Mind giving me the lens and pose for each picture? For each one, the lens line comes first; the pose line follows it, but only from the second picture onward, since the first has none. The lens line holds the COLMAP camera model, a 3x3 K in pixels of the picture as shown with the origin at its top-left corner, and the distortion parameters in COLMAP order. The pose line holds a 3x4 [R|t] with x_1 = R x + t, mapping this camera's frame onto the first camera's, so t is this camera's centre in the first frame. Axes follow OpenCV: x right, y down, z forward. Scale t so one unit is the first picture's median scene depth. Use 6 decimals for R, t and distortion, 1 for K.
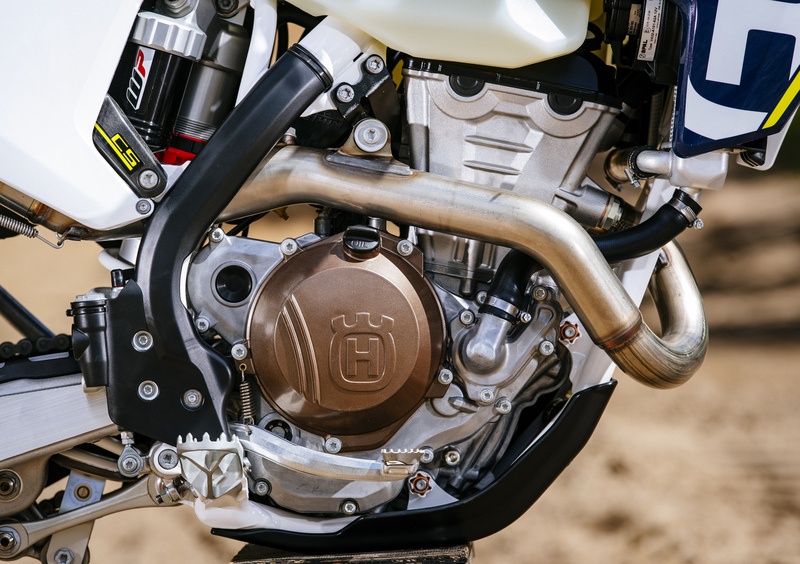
lens RADIAL K [[4199.3, 0, 400.0], [0, 4199.3, 281.7], [0, 0, 1]] dist [0.004936, 0.000000]
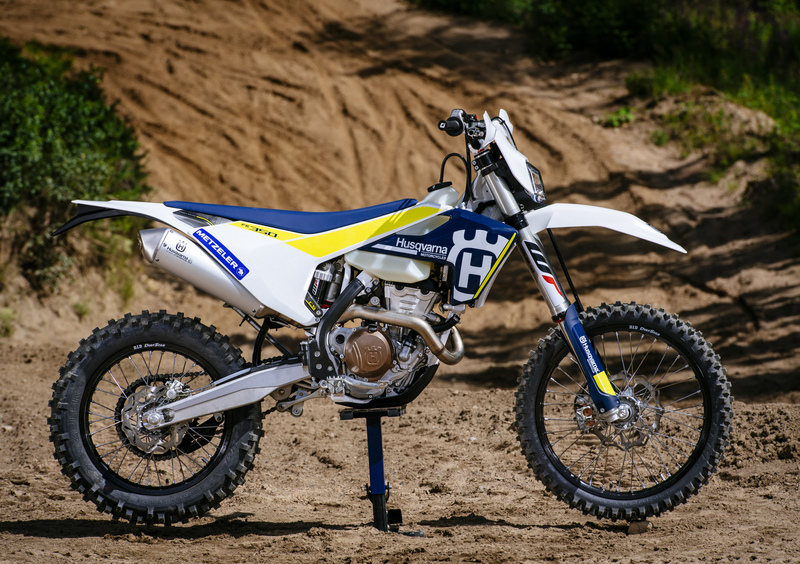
lens RADIAL K [[4889.5, 0, 401.7], [0, 4889.5, 284.1], [0, 0, 1]] dist [-0.185083, 0.000000]
pose [[0.999617, -0.010633, -0.025550, 0.133848], [0.010240, 0.999828, -0.015458, 0.020078], [0.025710, 0.015190, 0.999554, -3.534483]]
